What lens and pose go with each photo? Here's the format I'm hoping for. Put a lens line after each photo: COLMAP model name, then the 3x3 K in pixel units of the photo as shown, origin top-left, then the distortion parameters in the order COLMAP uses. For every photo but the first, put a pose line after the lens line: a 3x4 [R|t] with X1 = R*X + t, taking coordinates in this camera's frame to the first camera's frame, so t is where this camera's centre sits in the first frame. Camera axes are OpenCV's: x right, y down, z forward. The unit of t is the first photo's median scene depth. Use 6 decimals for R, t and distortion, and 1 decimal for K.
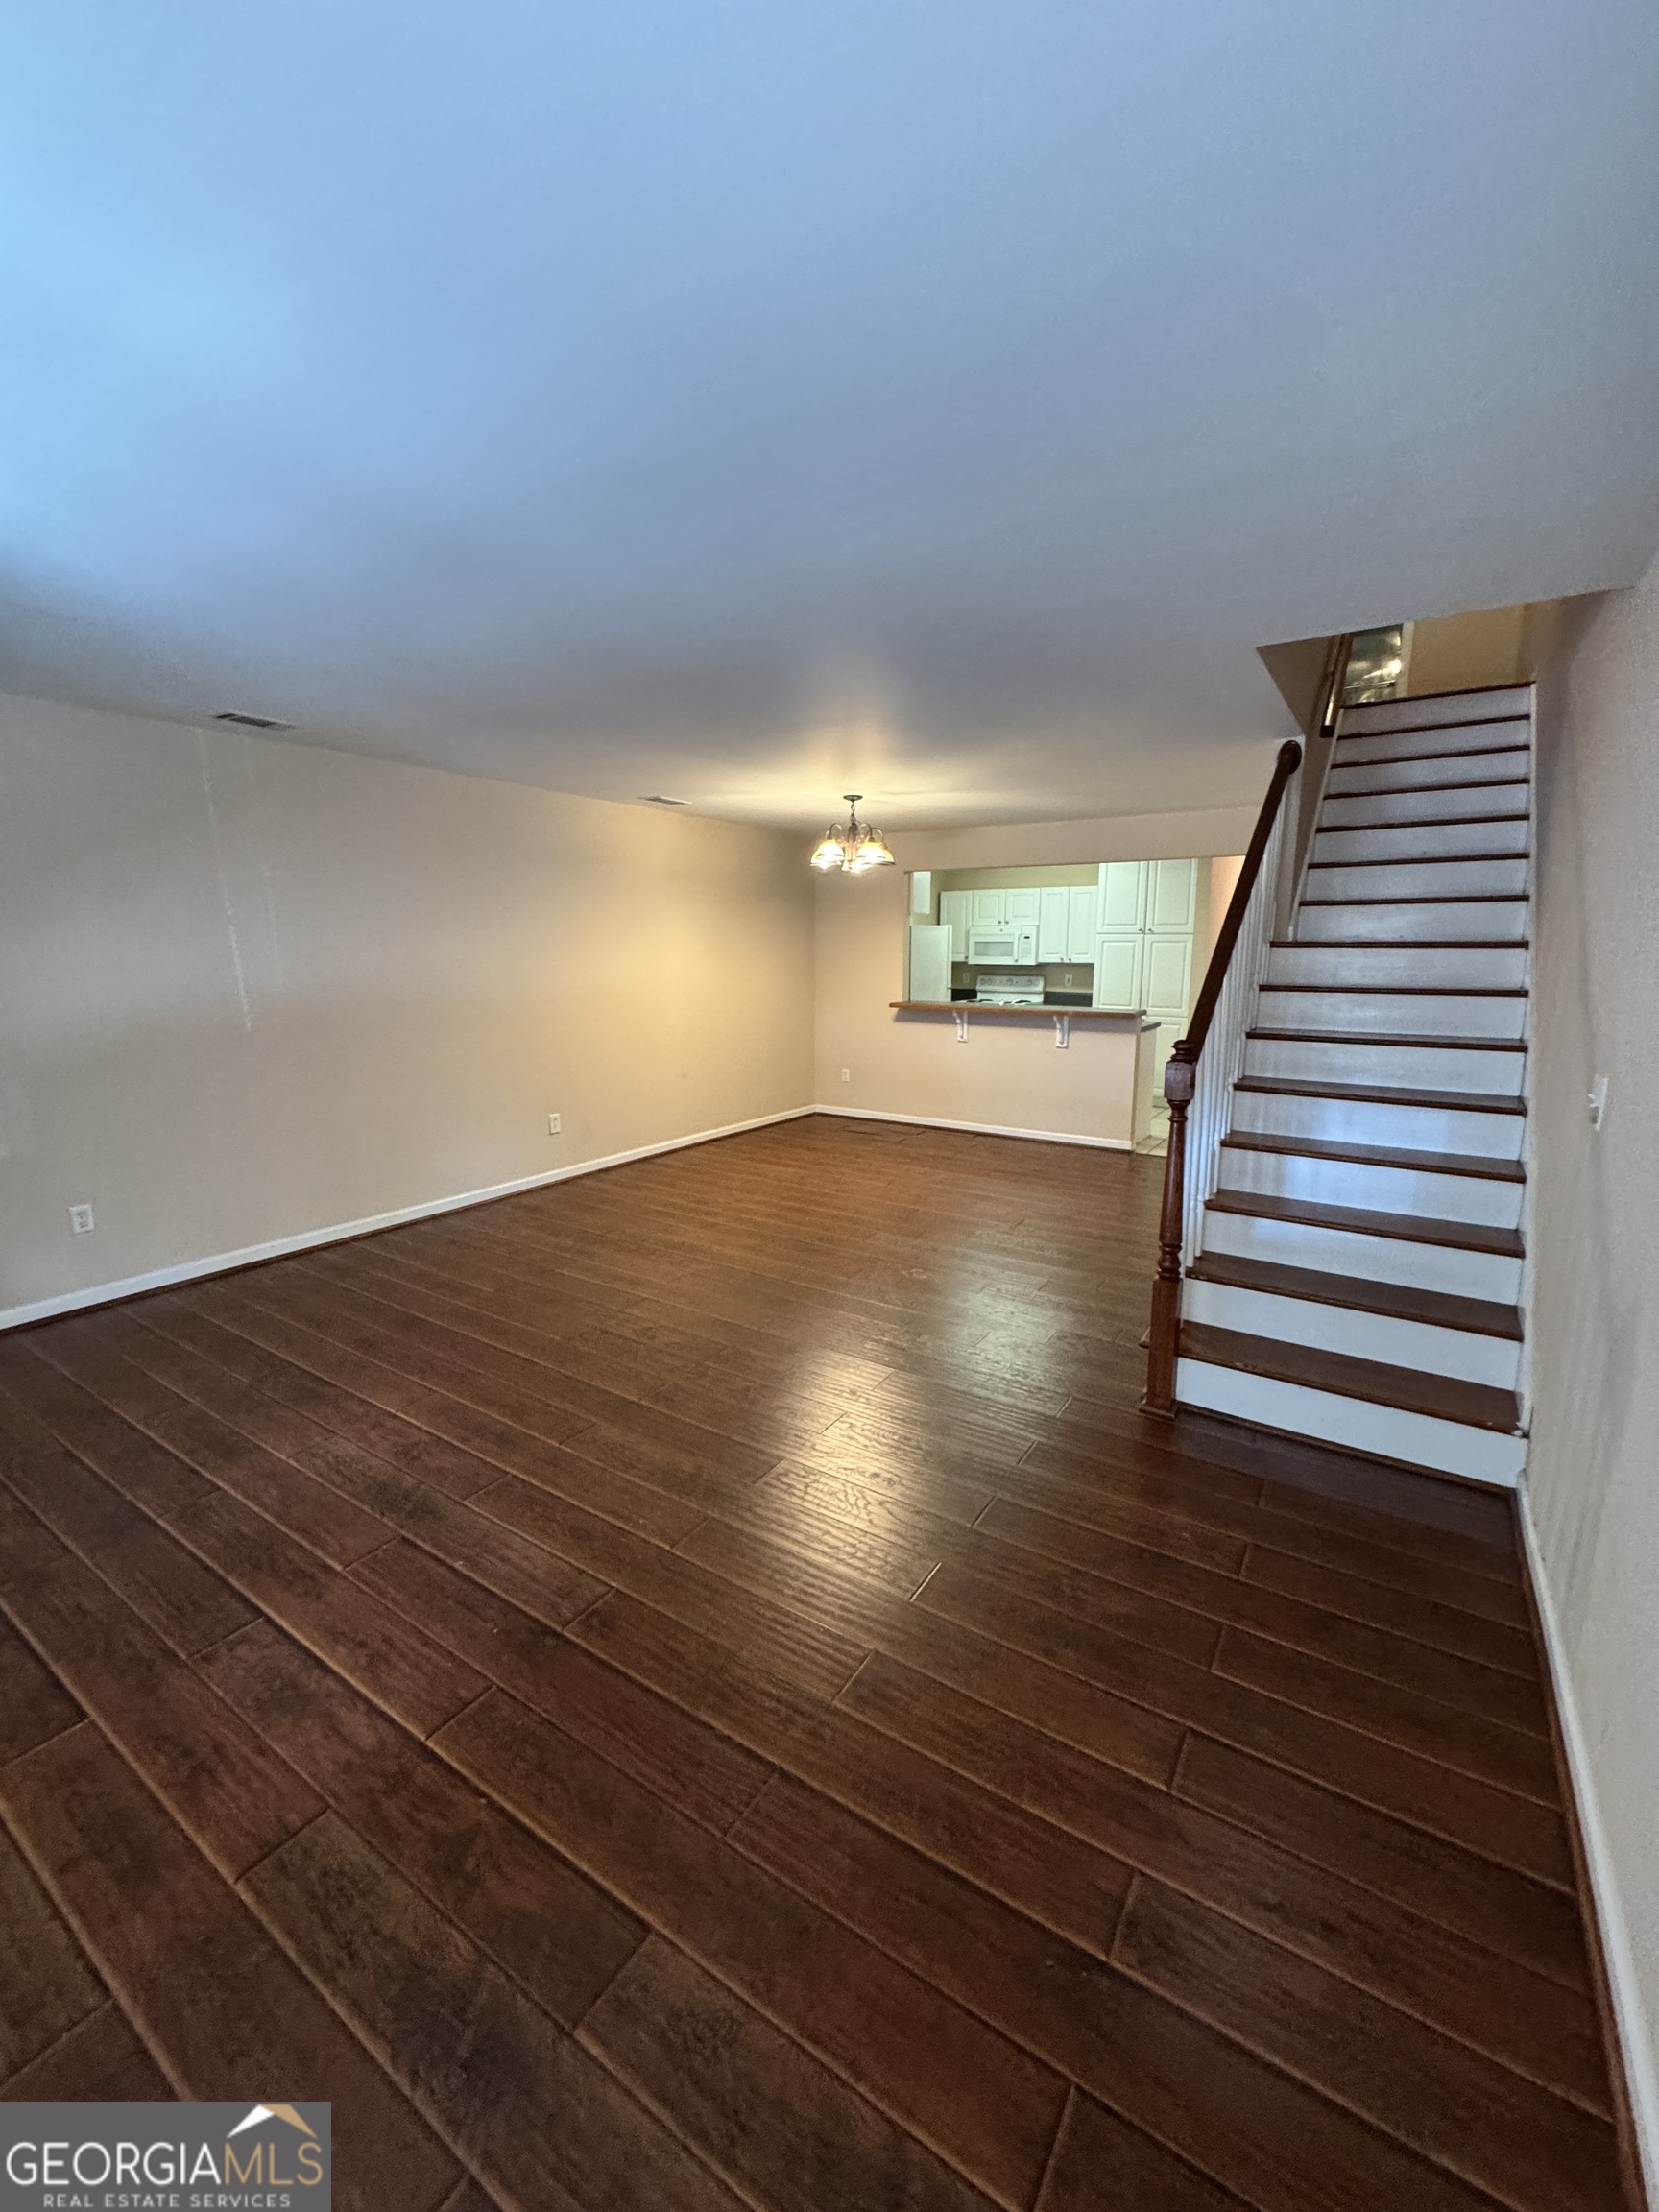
lens RADIAL K [[891.5, 0, 833.5], [0, 891.5, 1109.1], [0, 0, 1]] dist [-0.003551, 0.000162]
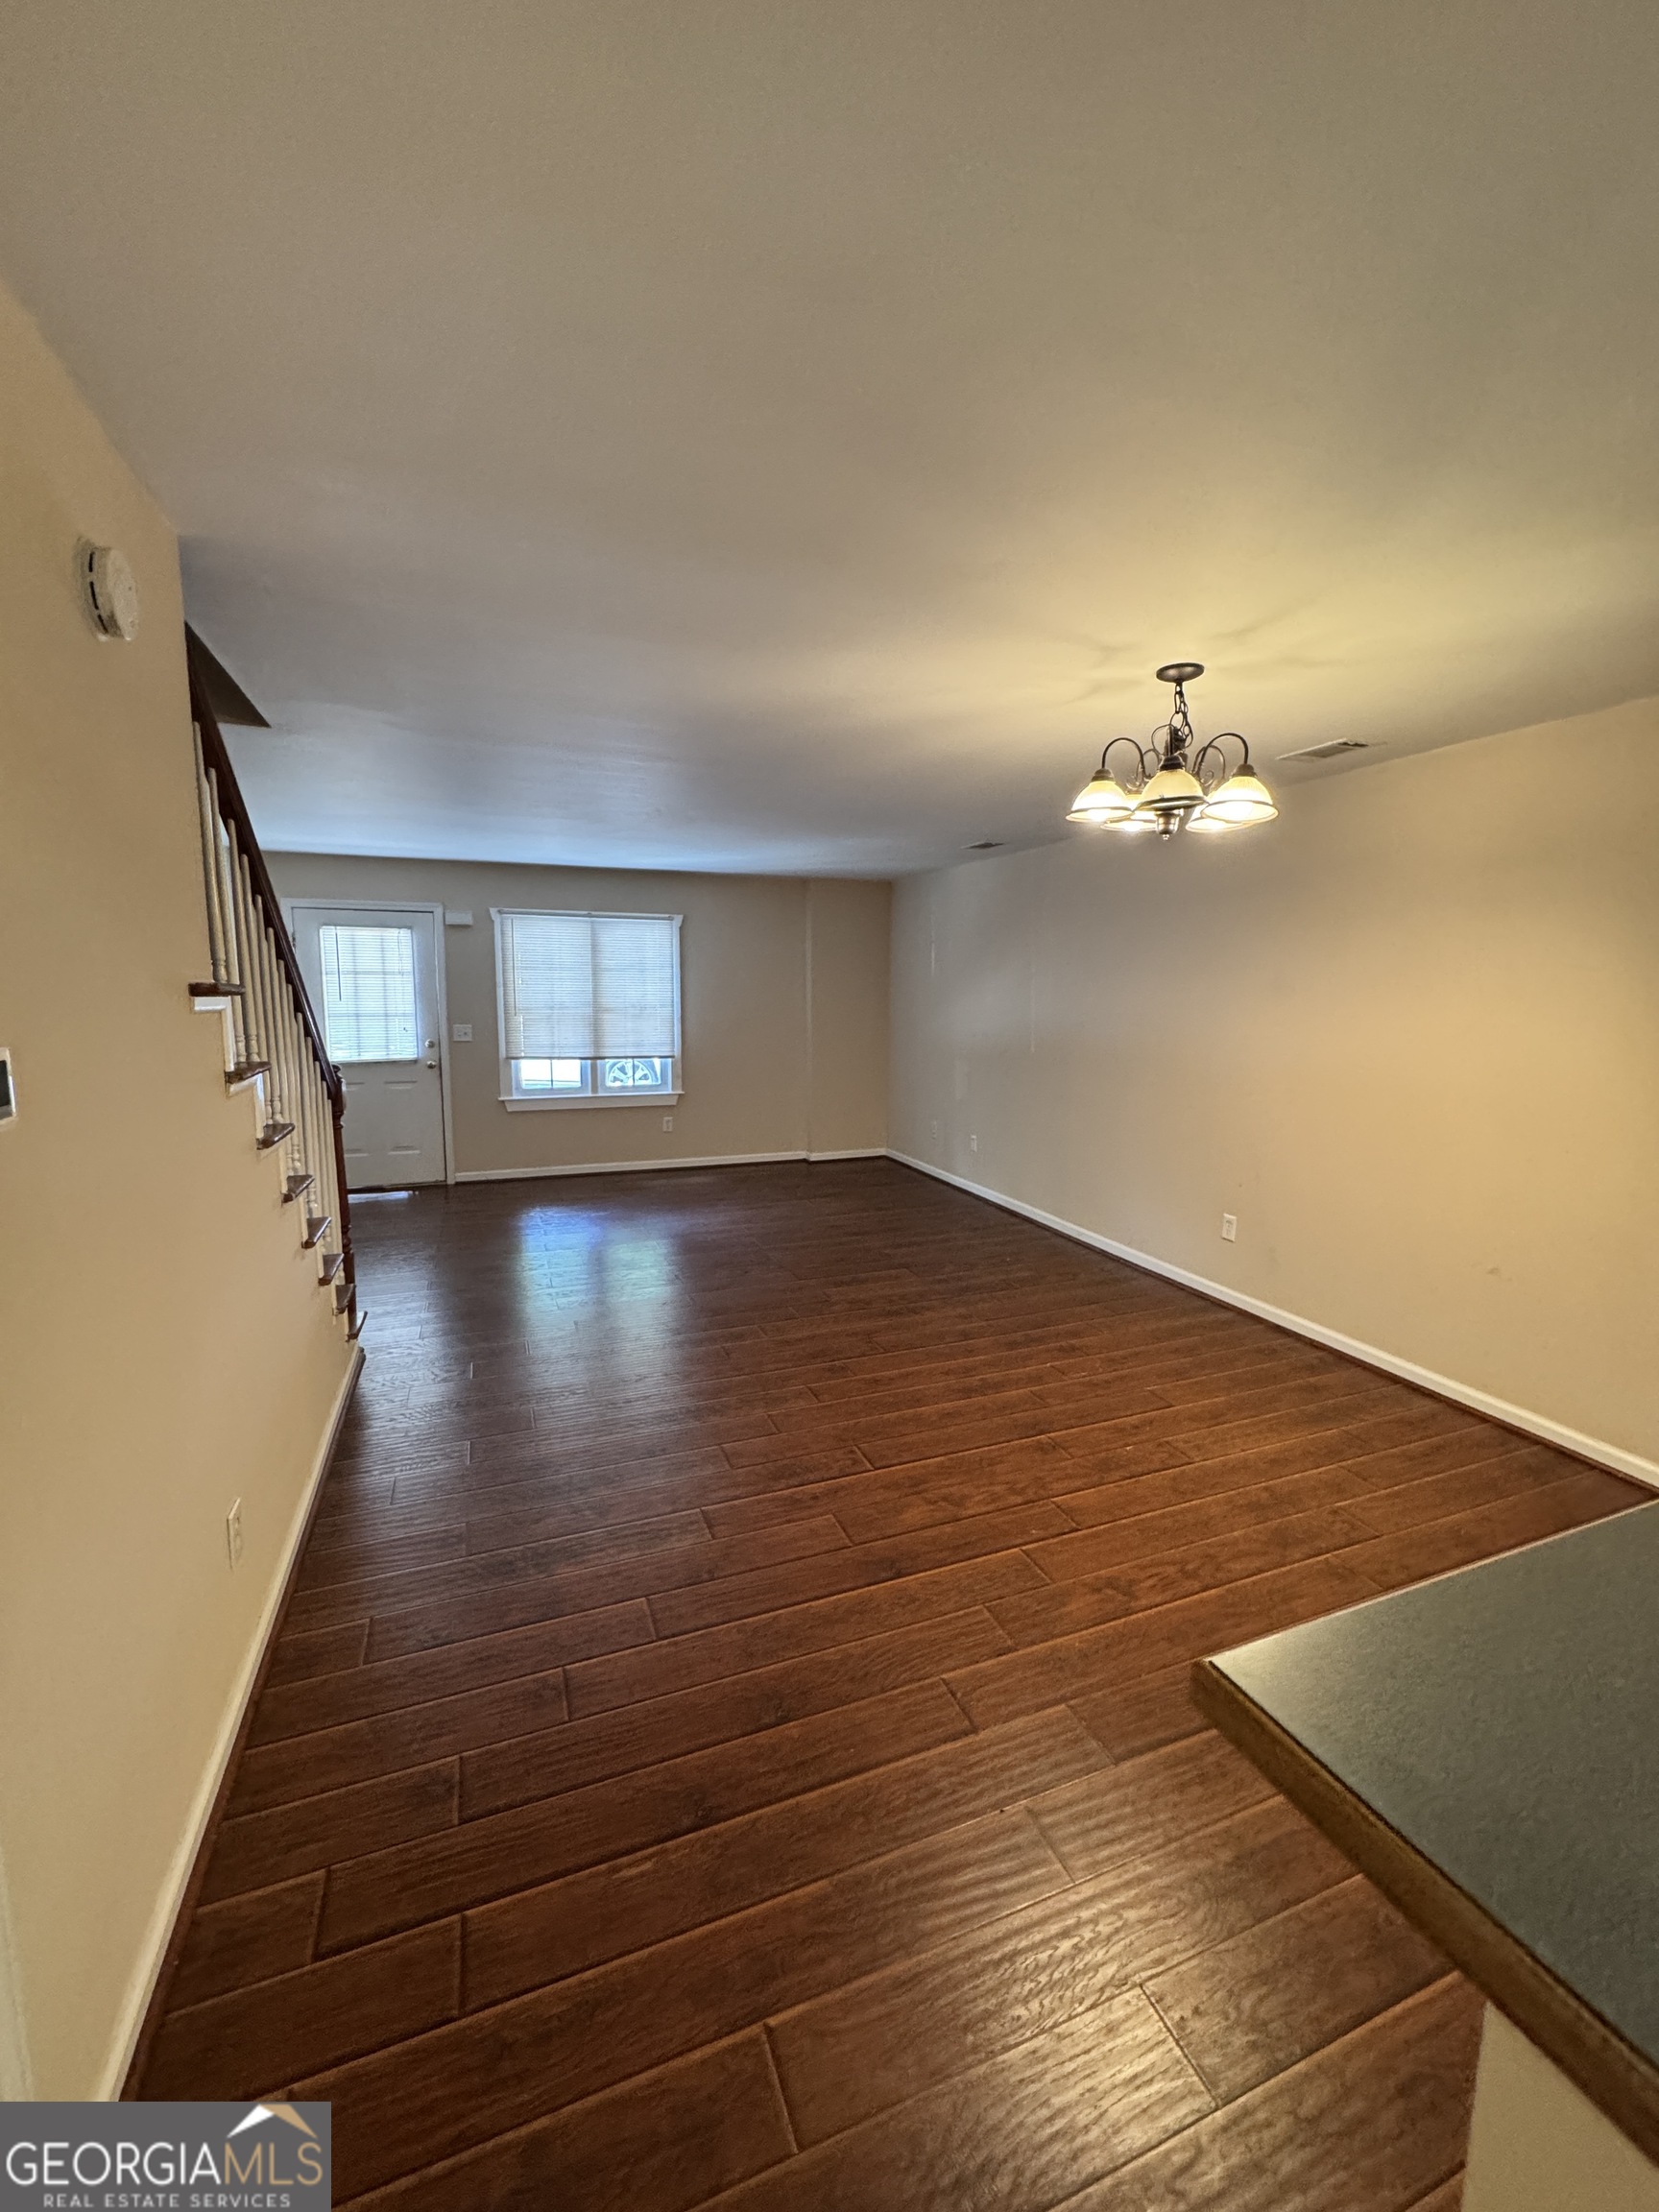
lens RADIAL K [[882.7, 0, 836.0], [0, 882.7, 1109.4], [0, 0, 1]] dist [-0.001638, -0.000037]
pose [[-0.577332, 0.109517, -0.809132, 0.696608], [-0.154842, 0.958297, 0.240190, -0.302964], [0.801693, 0.263956, -0.536297, 1.585759]]
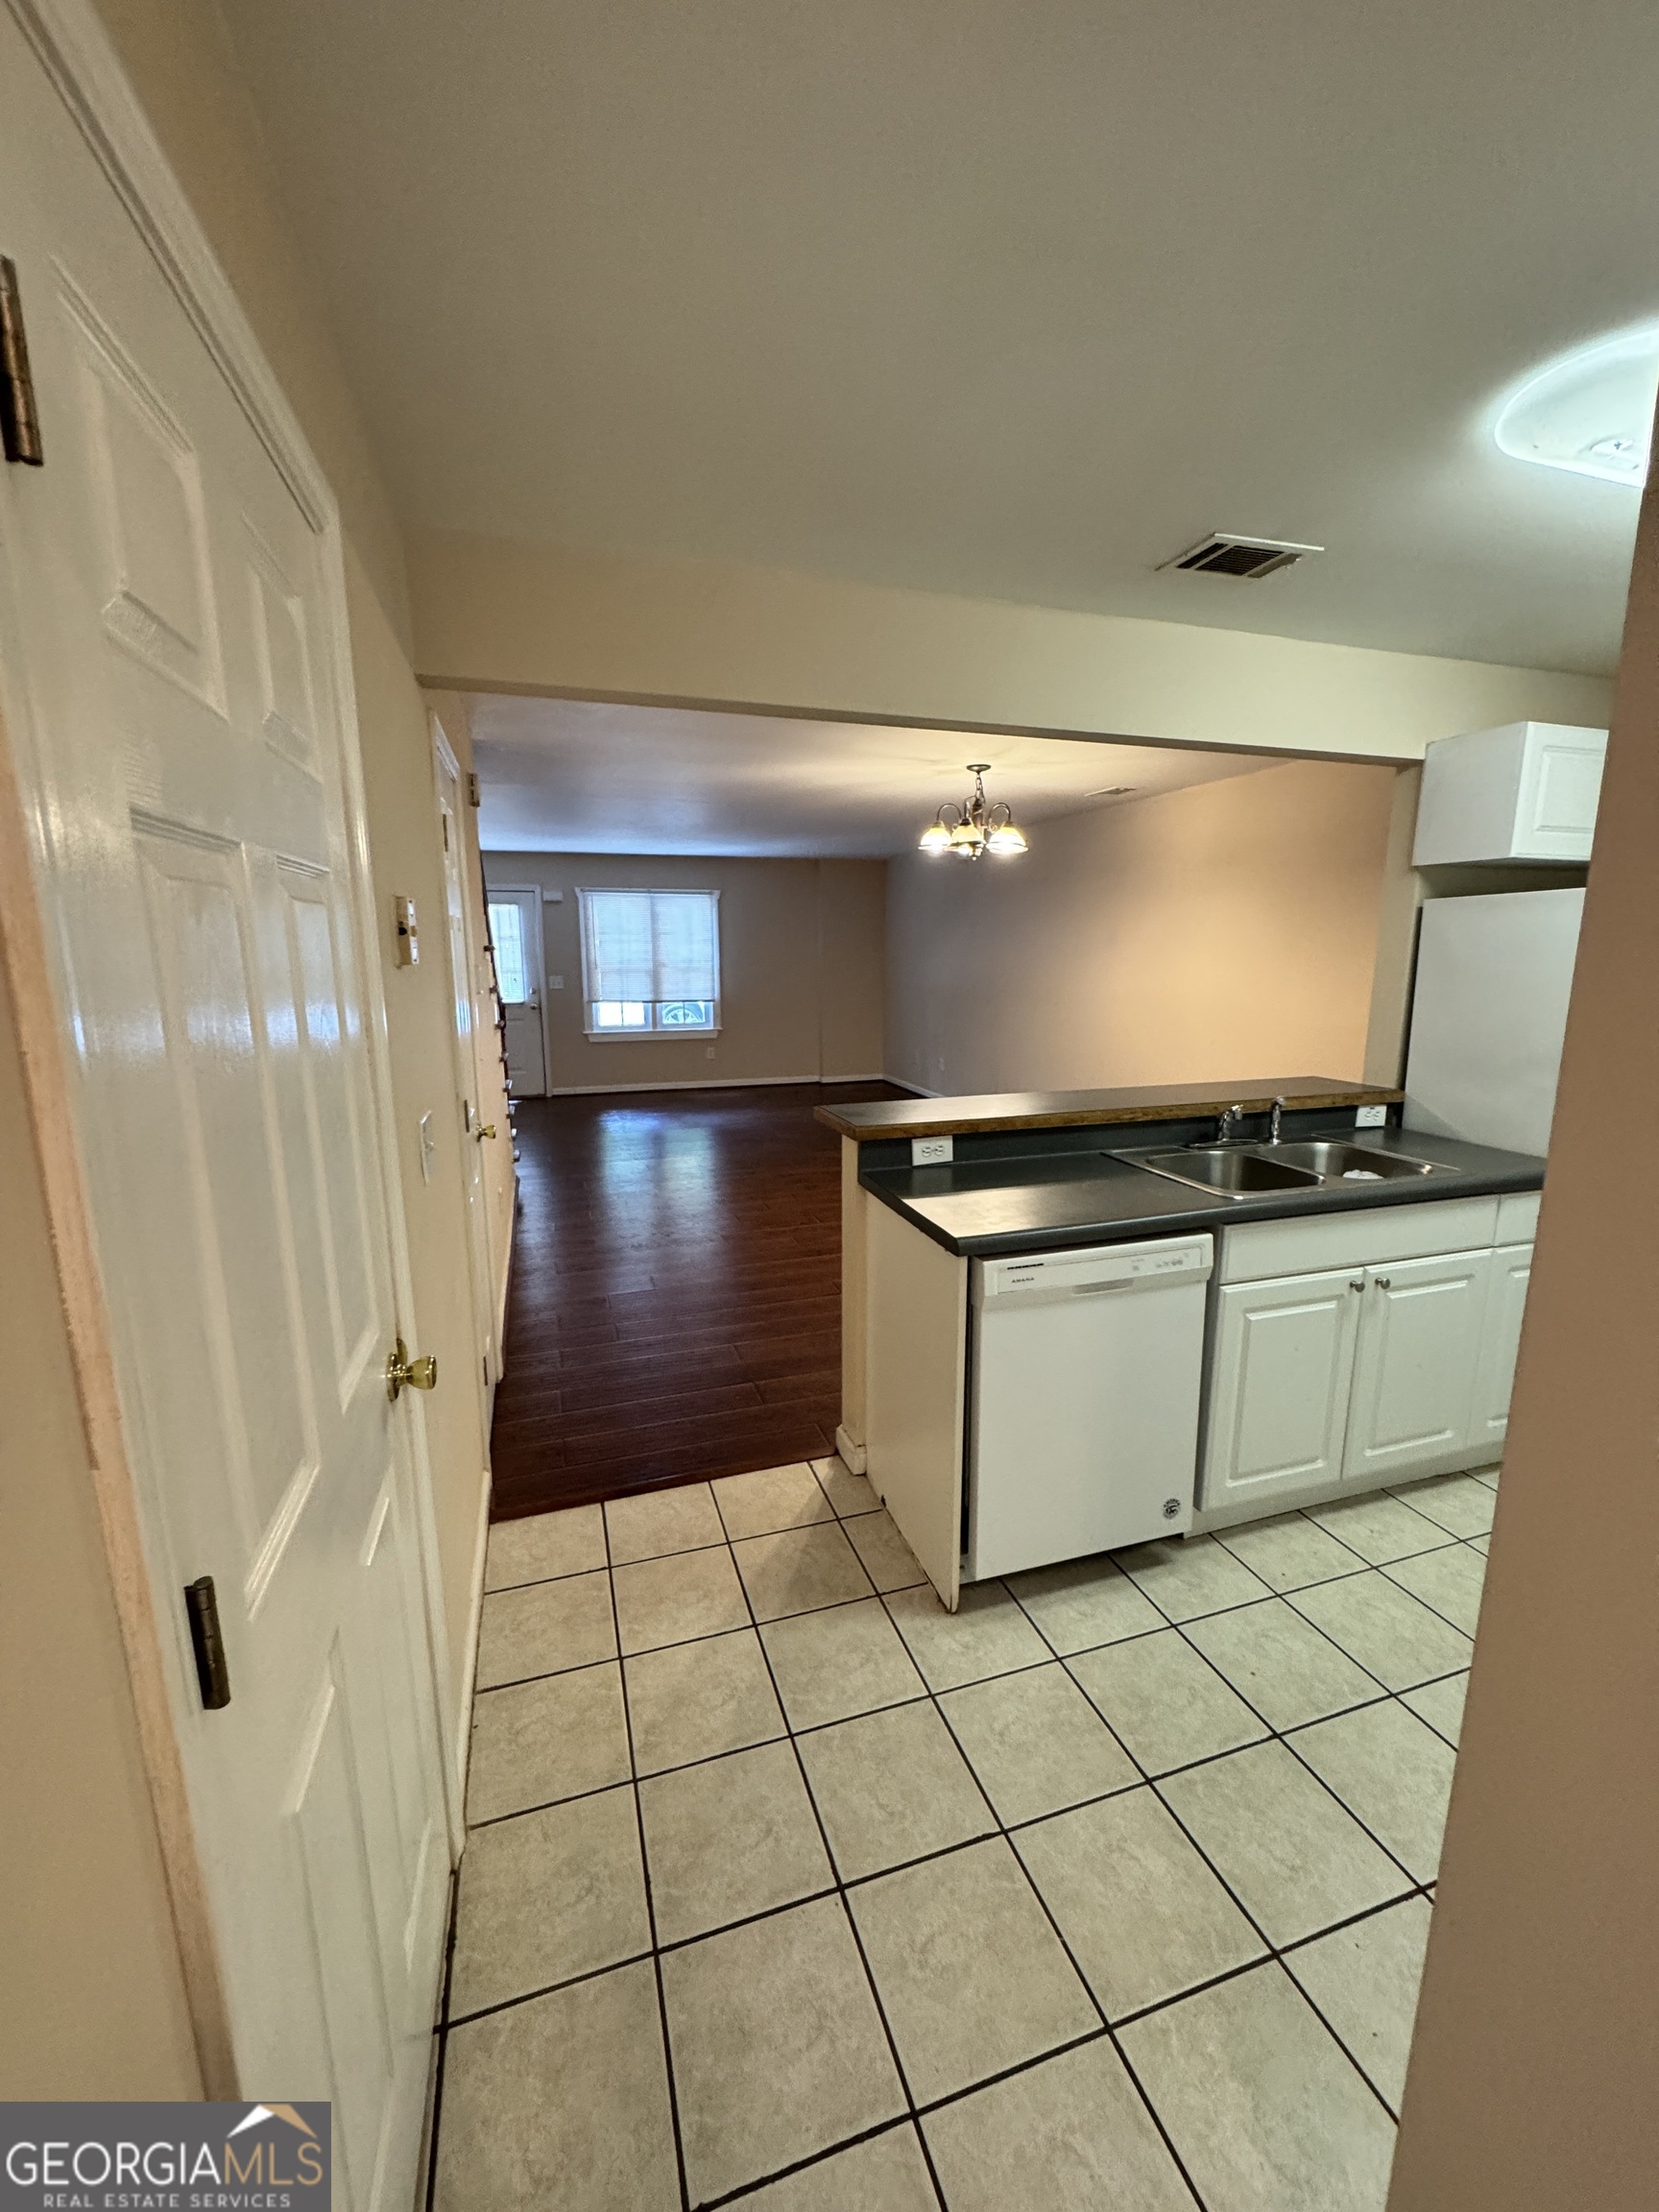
lens RADIAL K [[877.7, 0, 829.5], [0, 877.7, 1106.0], [0, 0, 1]] dist [-0.001144, -0.000024]
pose [[-0.626664, 0.142170, -0.766212, 1.042049], [-0.138453, 0.947264, 0.289002, -0.370412], [0.766892, 0.287191, -0.573932, 1.967148]]
